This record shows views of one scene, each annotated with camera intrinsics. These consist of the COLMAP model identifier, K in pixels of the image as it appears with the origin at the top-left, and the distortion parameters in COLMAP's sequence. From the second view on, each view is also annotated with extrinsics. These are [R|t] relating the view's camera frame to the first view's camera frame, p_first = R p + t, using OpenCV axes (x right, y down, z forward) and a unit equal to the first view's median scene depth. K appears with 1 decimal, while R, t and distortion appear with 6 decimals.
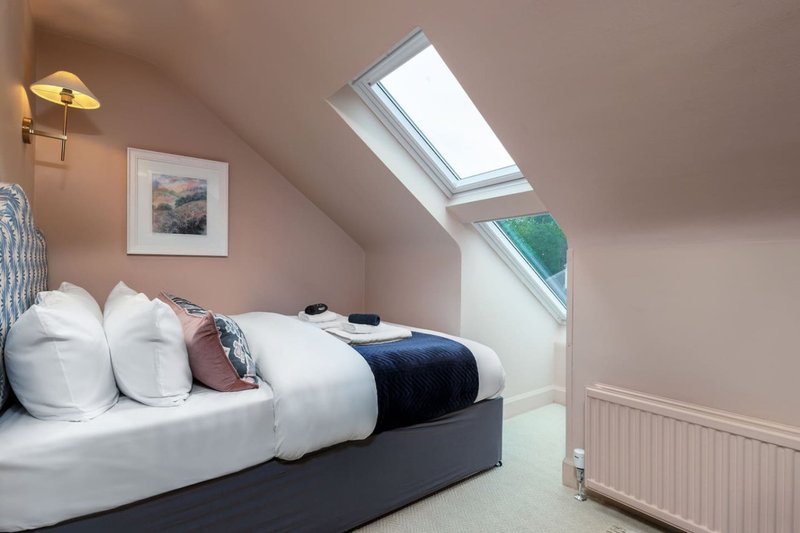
lens RADIAL K [[393.8, 0, 400.7], [0, 393.8, 269.6], [0, 0, 1]] dist [0.002660, -0.001118]
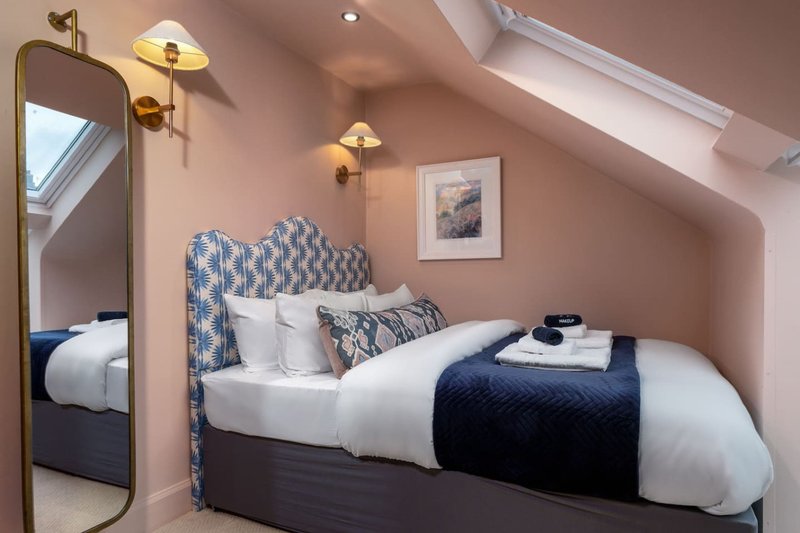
lens RADIAL K [[492.1, 0, 403.6], [0, 492.1, 273.8], [0, 0, 1]] dist [0.001253, -0.001638]
pose [[0.461871, -0.021261, -0.886692, 0.505749], [0.013418, 0.999766, -0.016983, 0.020784], [0.886846, -0.004054, 0.462048, 0.292622]]
